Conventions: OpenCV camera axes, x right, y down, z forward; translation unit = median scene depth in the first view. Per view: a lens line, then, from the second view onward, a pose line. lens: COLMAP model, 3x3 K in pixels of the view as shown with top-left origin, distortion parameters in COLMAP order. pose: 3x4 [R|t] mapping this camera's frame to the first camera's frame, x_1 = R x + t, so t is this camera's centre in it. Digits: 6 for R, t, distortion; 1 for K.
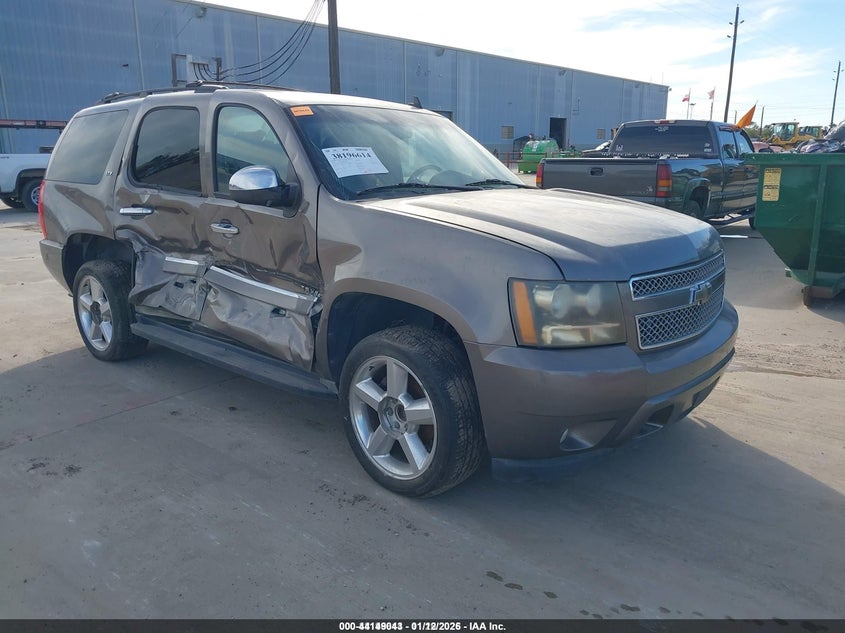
lens RADIAL K [[766.4, 0, 422.5], [0, 766.4, 316.5], [0, 0, 1]] dist [0.008753, 0.002372]
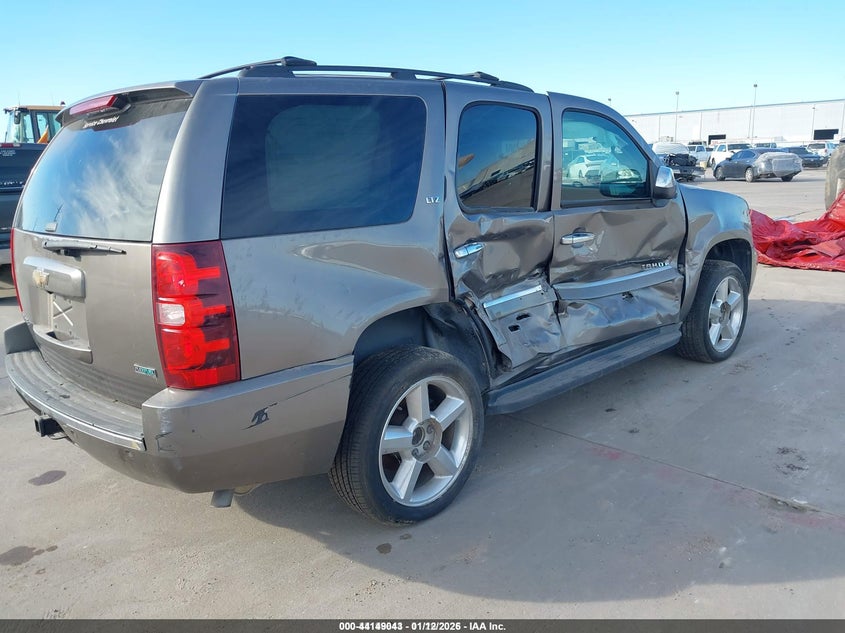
lens RADIAL K [[766.4, 0, 422.5], [0, 766.4, 316.5], [0, 0, 1]] dist [0.008753, 0.002372]
pose [[-0.034989, -0.189693, 0.981220, -1.184565], [0.265891, 0.944667, 0.192108, -0.250197], [-0.963368, 0.267619, 0.017385, 1.171571]]
